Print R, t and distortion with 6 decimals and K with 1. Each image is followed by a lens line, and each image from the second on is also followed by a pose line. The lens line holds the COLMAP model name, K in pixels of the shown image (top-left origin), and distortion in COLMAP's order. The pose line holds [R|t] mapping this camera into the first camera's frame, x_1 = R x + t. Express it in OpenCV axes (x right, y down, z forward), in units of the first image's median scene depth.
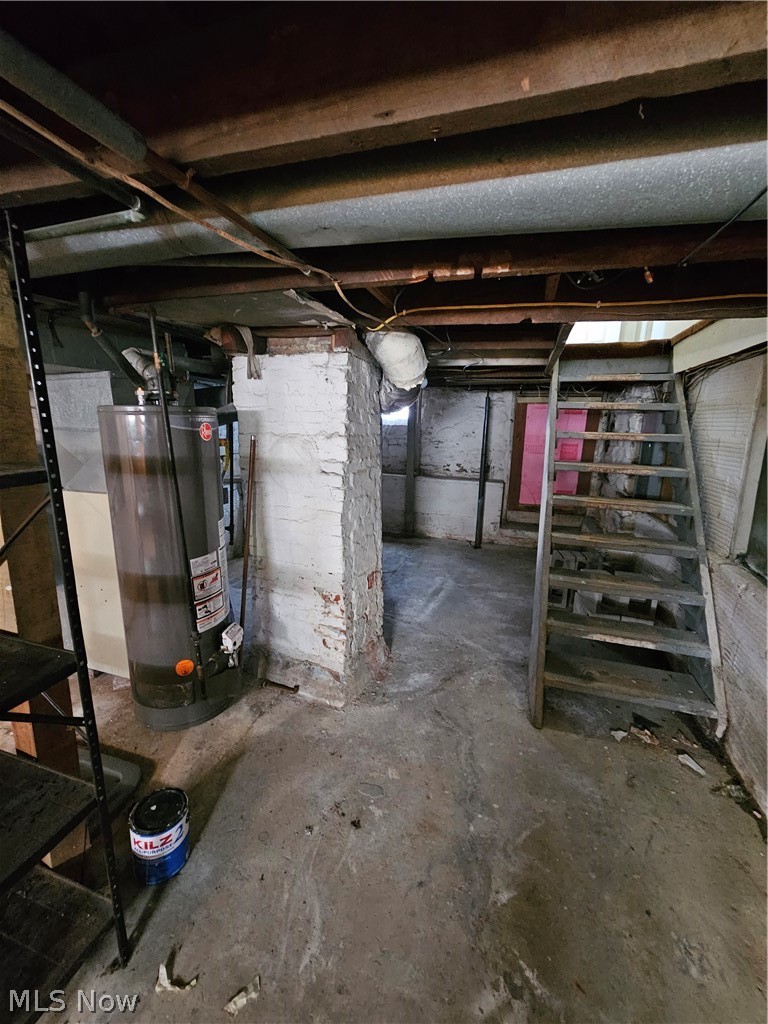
lens RADIAL K [[422.0, 0, 378.4], [0, 422.0, 509.1], [0, 0, 1]] dist [0.001554, -0.001039]
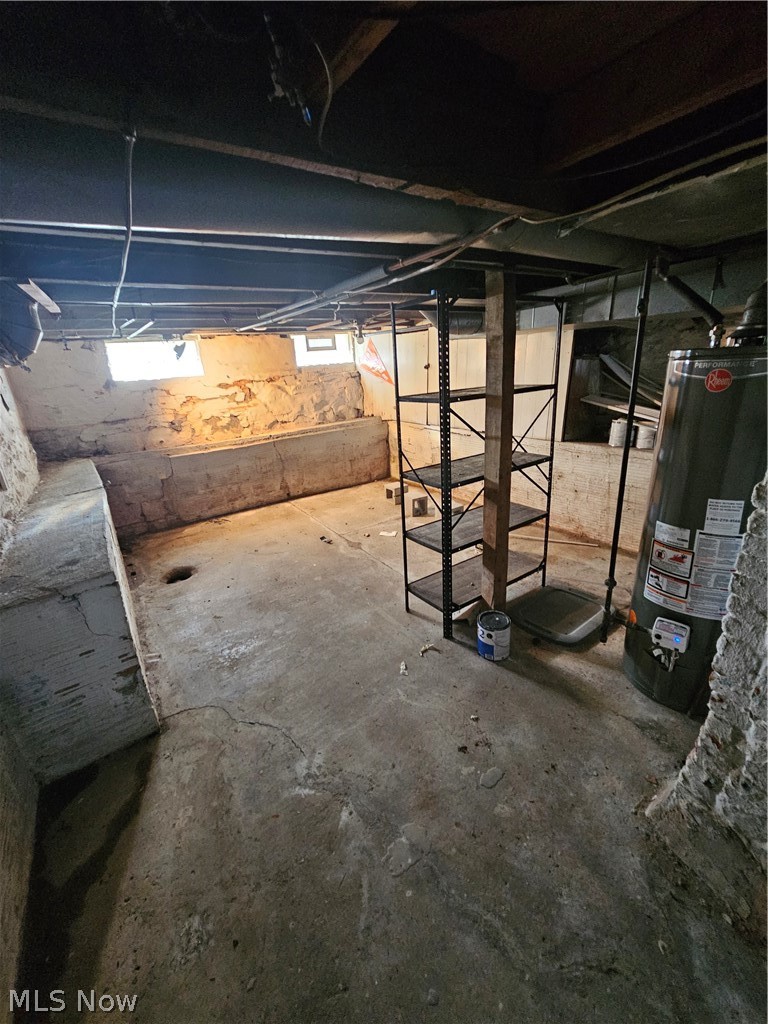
lens RADIAL K [[422.0, 0, 377.5], [0, 422.0, 511.4], [0, 0, 1]] dist [0.001554, -0.001039]
pose [[-0.613364, 0.277945, -0.739277, 0.704414], [-0.115019, 0.894617, 0.431777, -0.262170], [0.781380, 0.349867, -0.516757, 1.127236]]
